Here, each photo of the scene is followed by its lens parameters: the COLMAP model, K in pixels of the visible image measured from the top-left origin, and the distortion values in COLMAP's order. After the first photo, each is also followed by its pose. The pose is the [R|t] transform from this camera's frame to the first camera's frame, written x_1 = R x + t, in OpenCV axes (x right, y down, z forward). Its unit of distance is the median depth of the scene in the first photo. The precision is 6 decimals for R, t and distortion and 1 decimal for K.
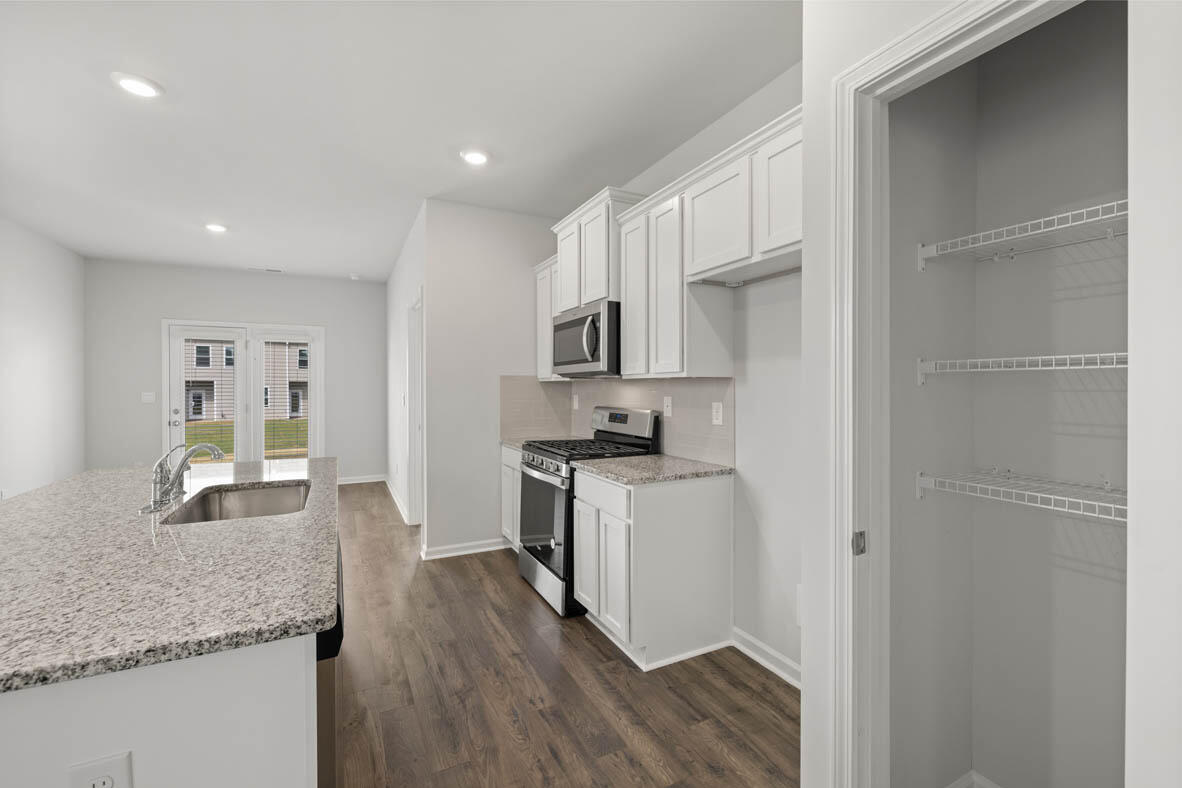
lens RADIAL K [[492.7, 0, 588.9], [0, 492.7, 388.9], [0, 0, 1]] dist [-0.000420, -0.000142]
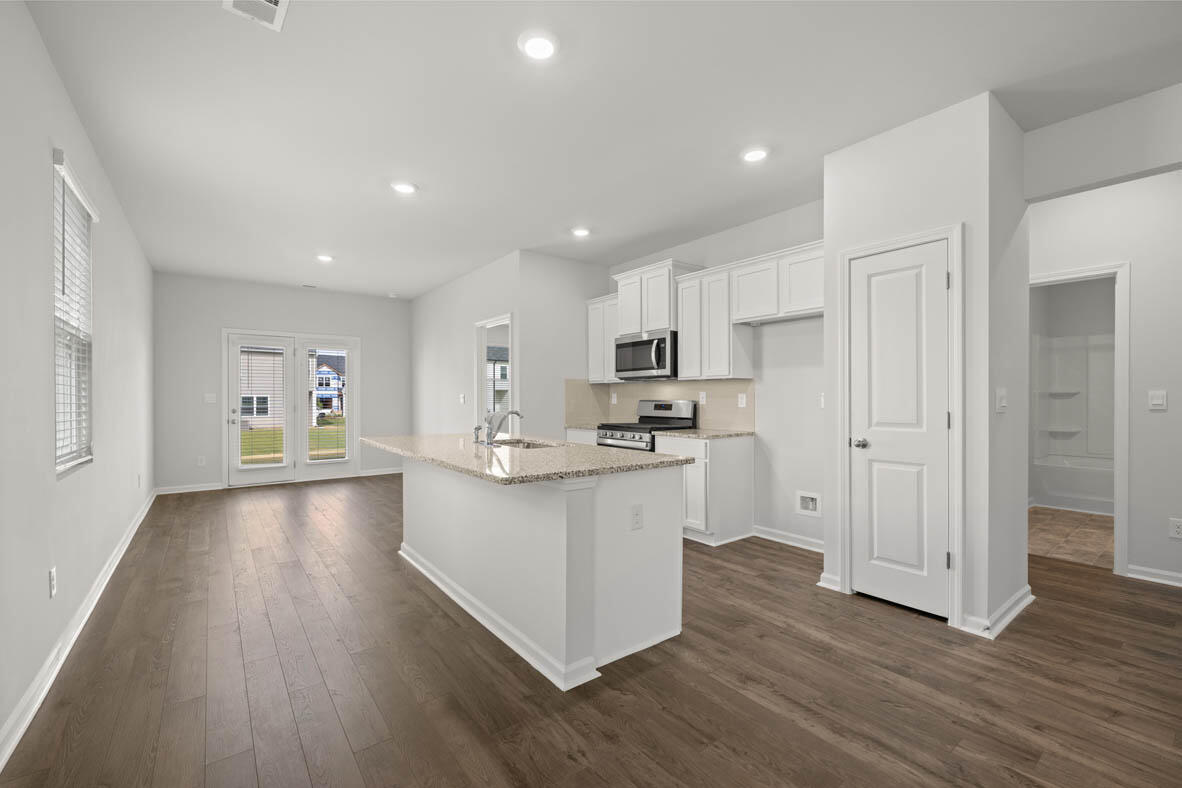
lens RADIAL K [[492.7, 0, 588.6], [0, 492.7, 396.1], [0, 0, 1]] dist [-0.000420, -0.000142]
pose [[0.983291, -0.000874, 0.182036, -0.505701], [0.001944, 0.999982, -0.005702, 0.040017], [-0.182028, 0.005961, 0.983275, -0.501001]]
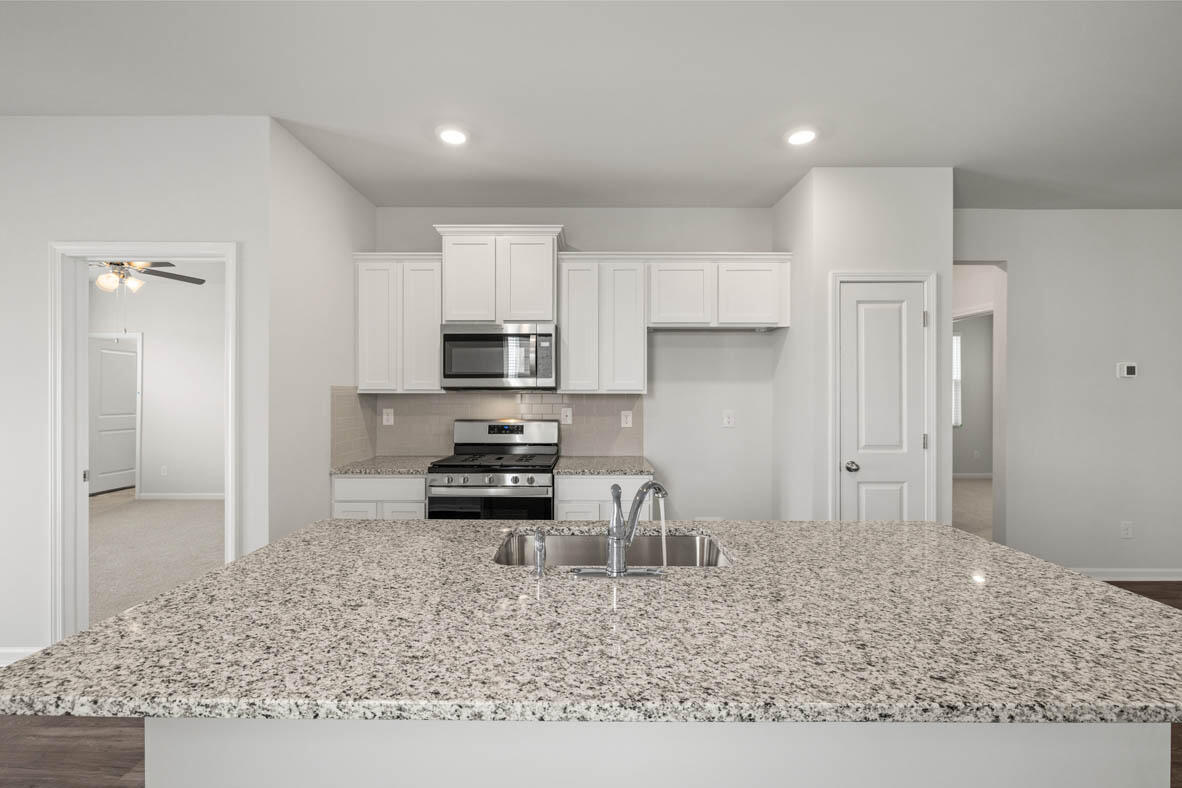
lens RADIAL K [[492.7, 0, 588.8], [0, 492.7, 385.8], [0, 0, 1]] dist [-0.000420, -0.000142]
pose [[0.455240, 0.011476, 0.890295, -0.928366], [0.002098, 0.999900, -0.013961, -0.022431], [-0.890366, 0.008223, 0.455170, 0.420927]]
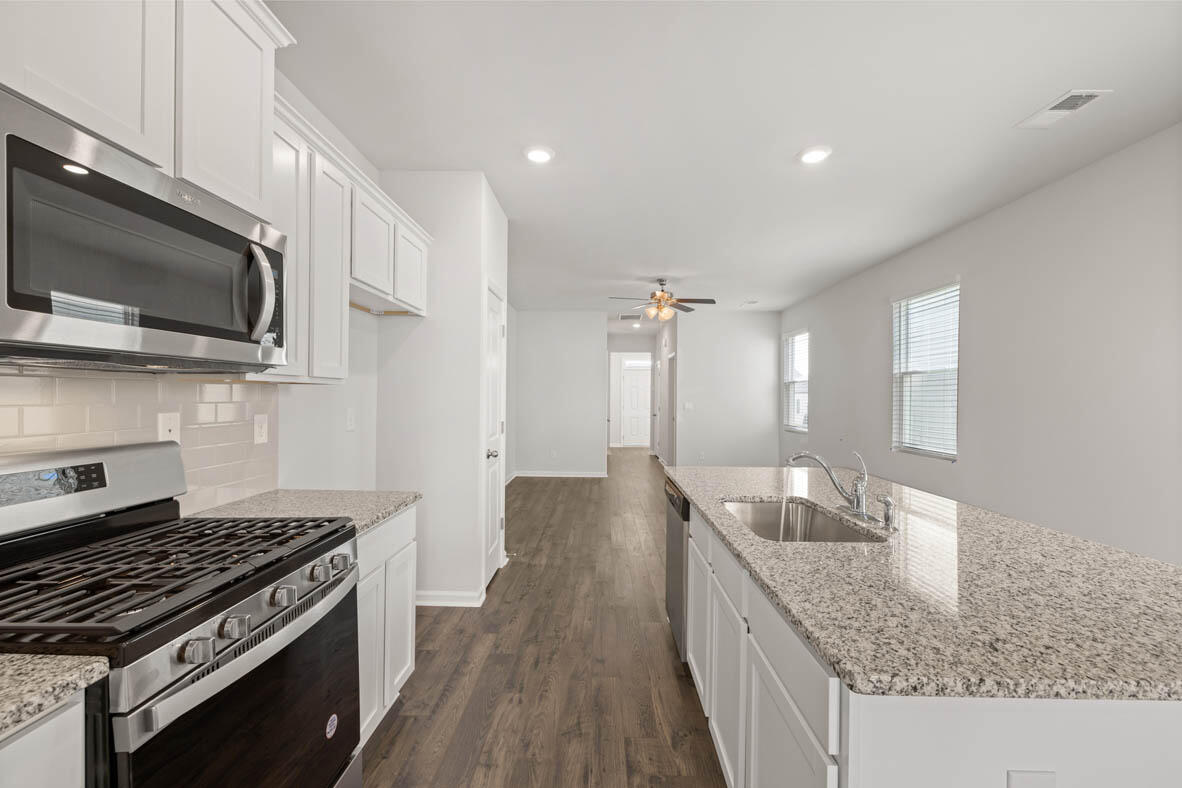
lens RADIAL K [[492.7, 0, 588.4], [0, 492.7, 395.3], [0, 0, 1]] dist [-0.000420, -0.000142]
pose [[-0.879040, -0.008539, 0.476672, -0.517833], [-0.008107, 0.999963, 0.002963, -0.008763], [-0.476679, -0.001260, -0.879076, 1.307994]]
